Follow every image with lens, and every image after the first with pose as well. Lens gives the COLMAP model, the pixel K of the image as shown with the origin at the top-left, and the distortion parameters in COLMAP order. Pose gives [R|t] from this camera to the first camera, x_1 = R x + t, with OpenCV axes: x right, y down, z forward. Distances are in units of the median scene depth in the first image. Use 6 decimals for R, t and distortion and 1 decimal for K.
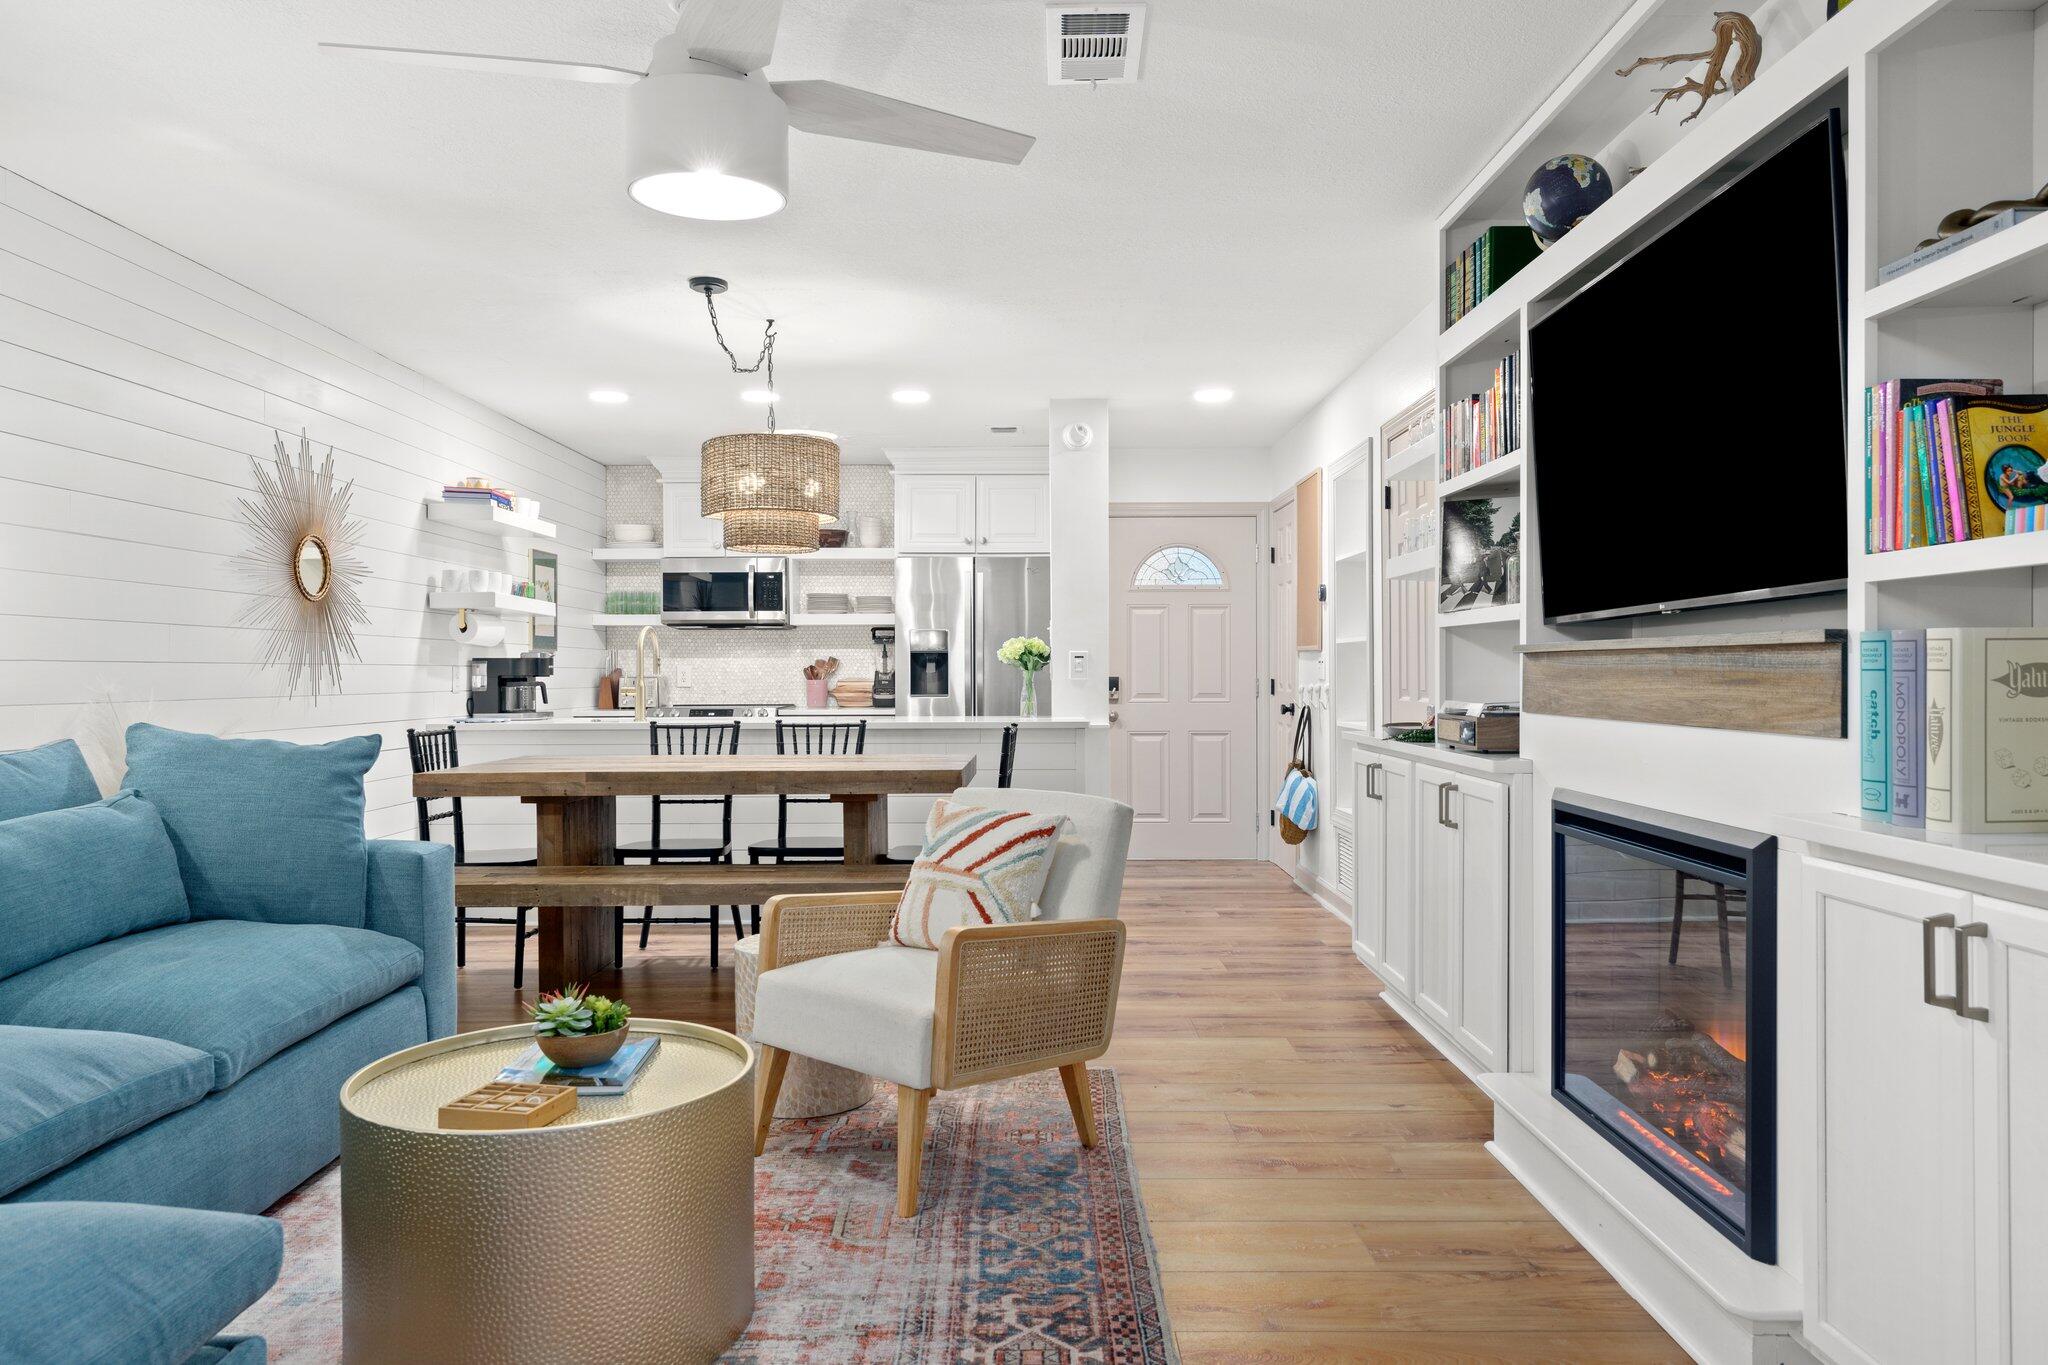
lens RADIAL K [[1364.0, 0, 1023.5], [0, 1364.0, 671.8], [0, 0, 1]] dist [0.010425, 0.000148]
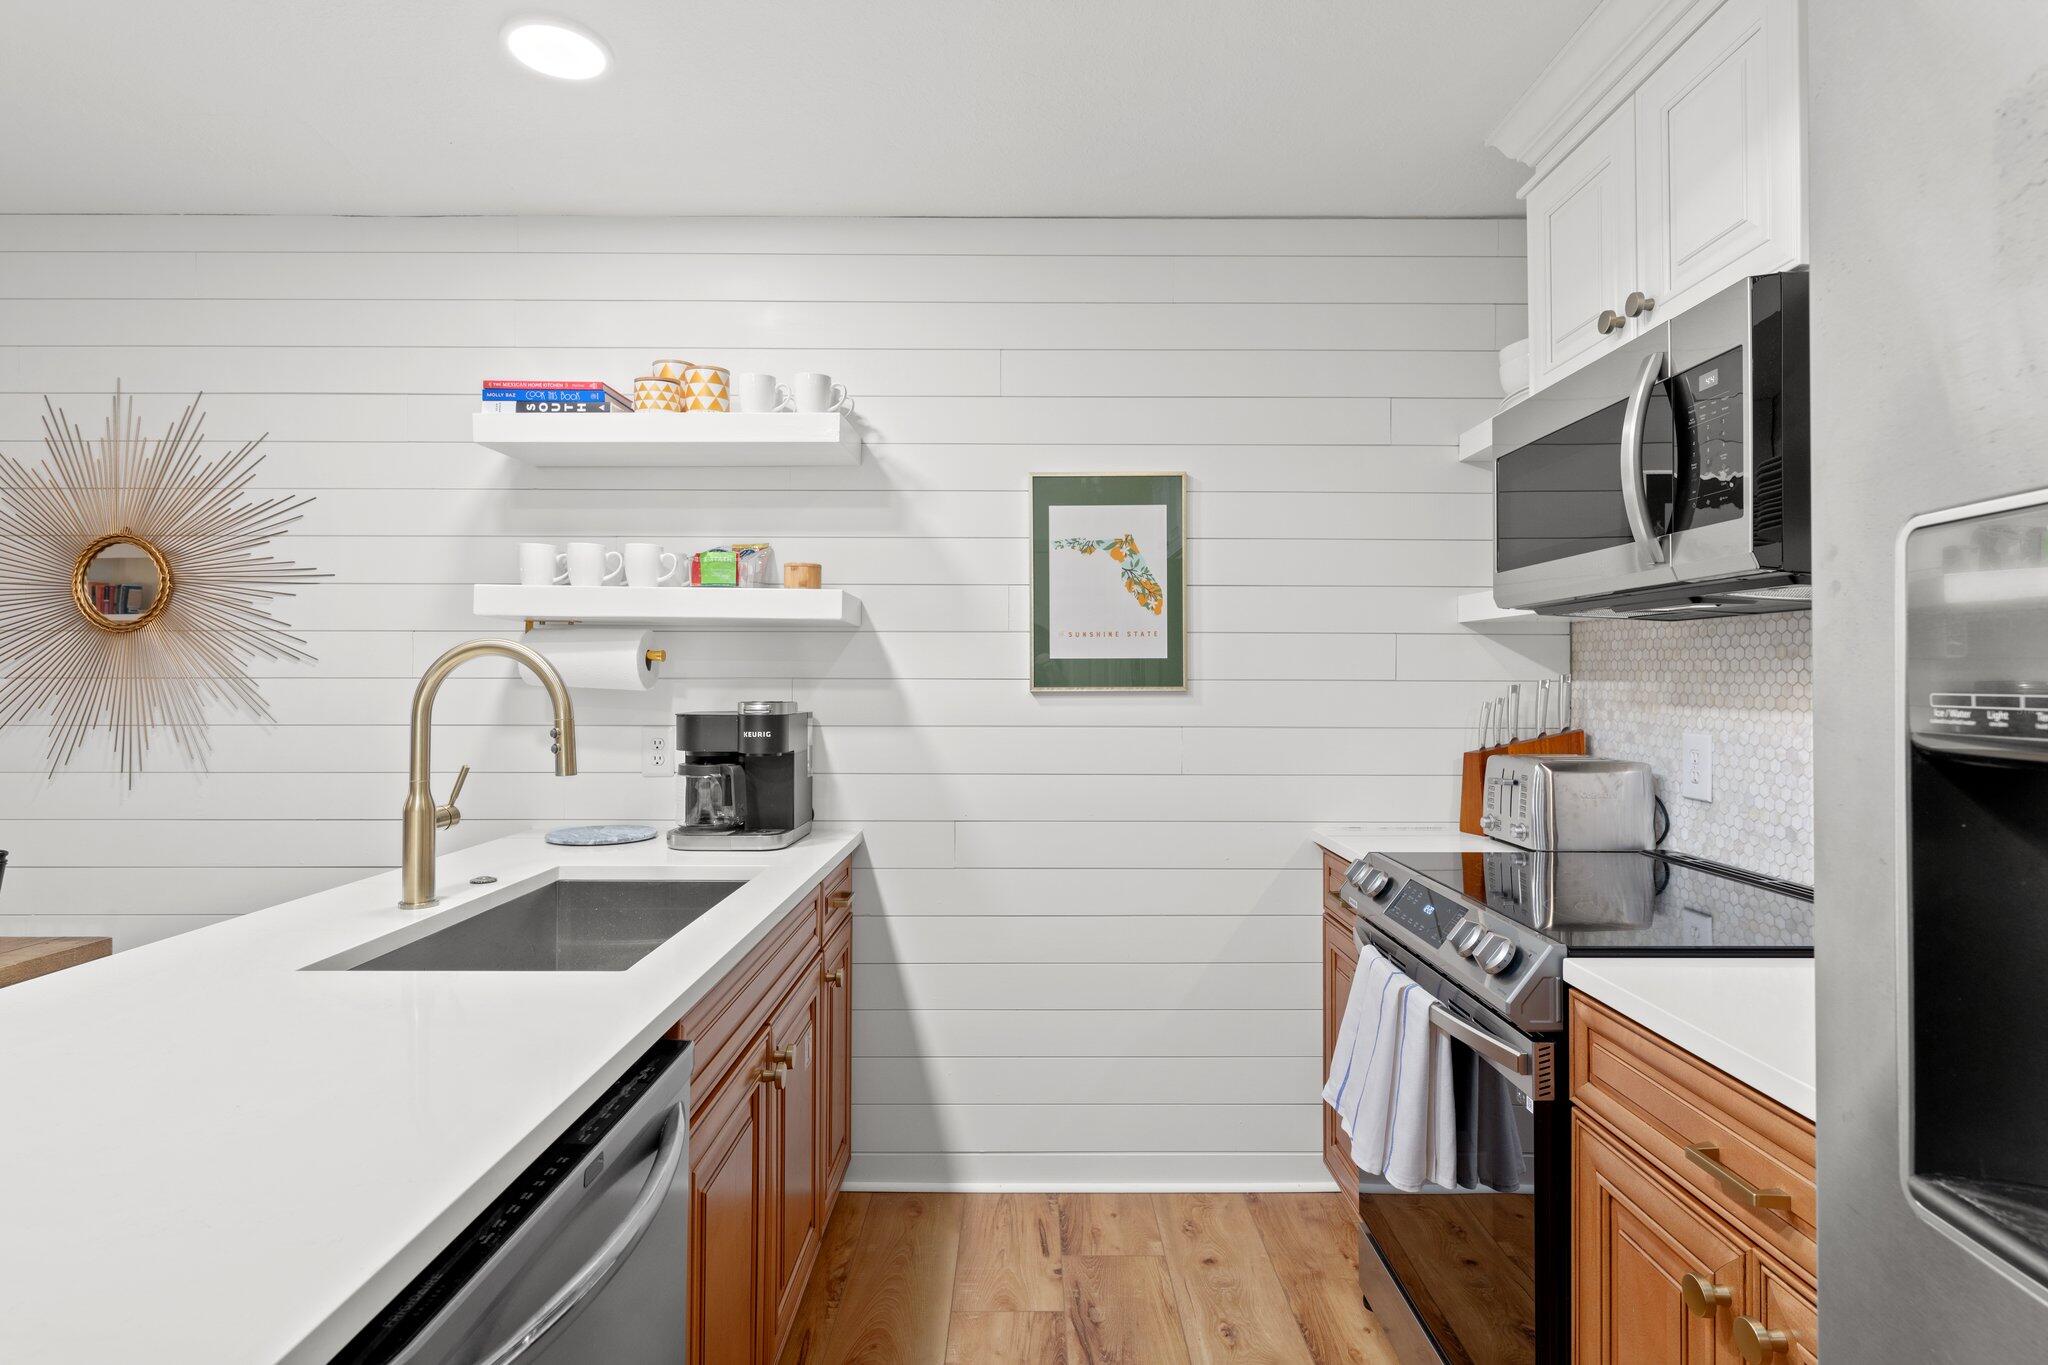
lens RADIAL K [[1024.4, 0, 1018.5], [0, 1024.4, 671.7], [0, 0, 1]] dist [0.005647, -0.000950]
pose [[-0.000112, 0.000932, -1.000000, -0.013063], [0.000028, 1.000000, 0.000932, -0.032014], [1.000000, -0.000028, -0.000112, 1.402225]]
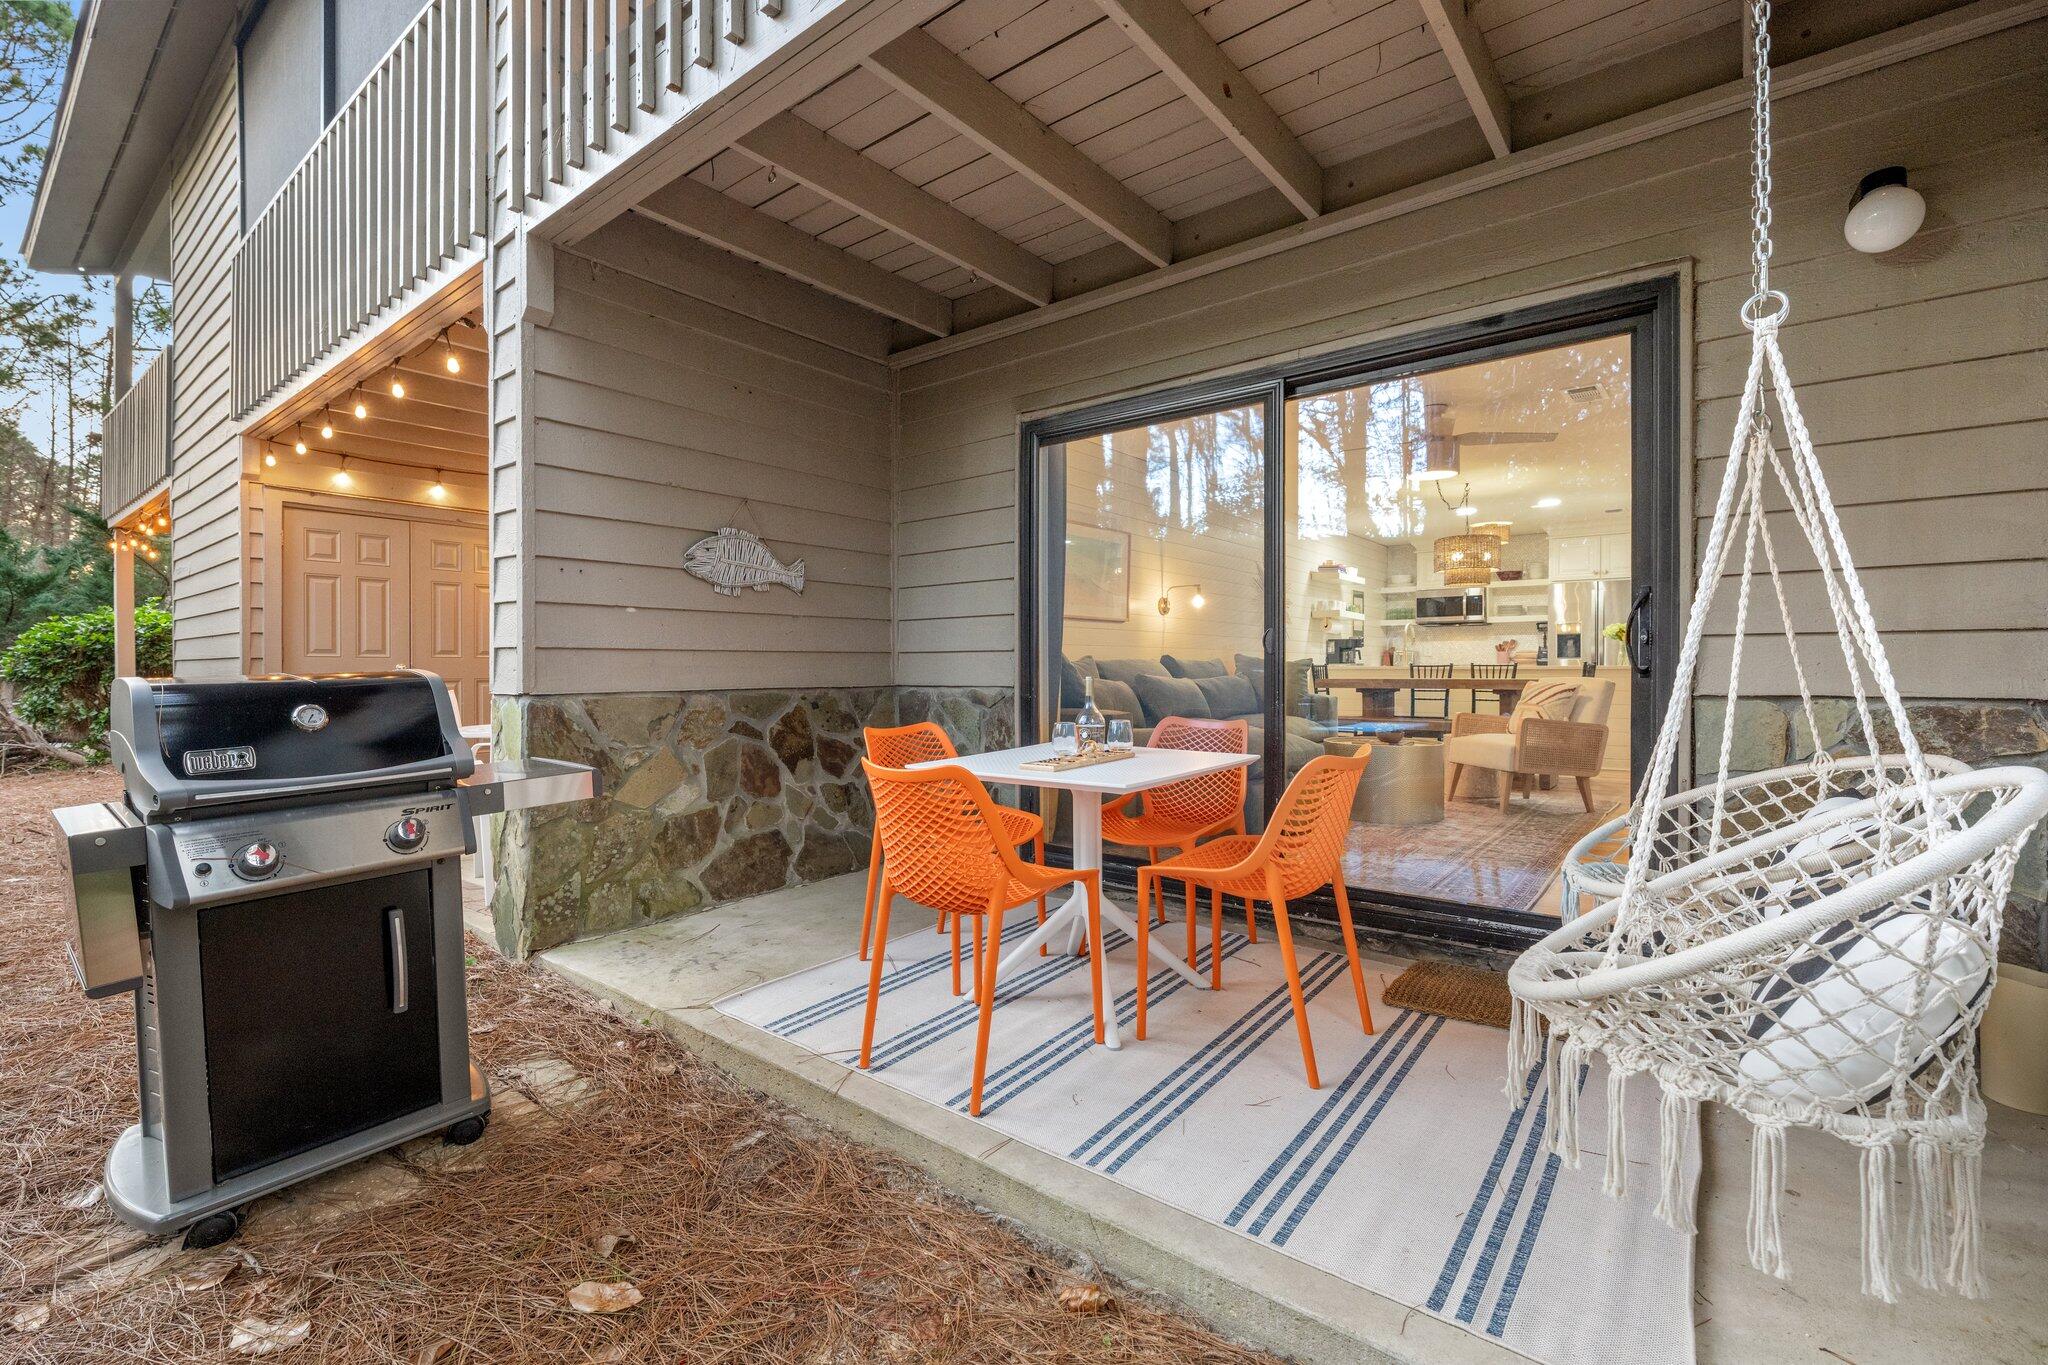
lens RADIAL K [[905.4, 0, 1023.8], [0, 905.4, 672.1], [0, 0, 1]] dist [0.000538, 0.000053]
pose [[0.785209, 0.004696, -0.619213, 0.165128], [-0.002494, 0.999987, 0.004421, 0.048891], [0.619225, -0.001927, 0.785211, -0.620655]]
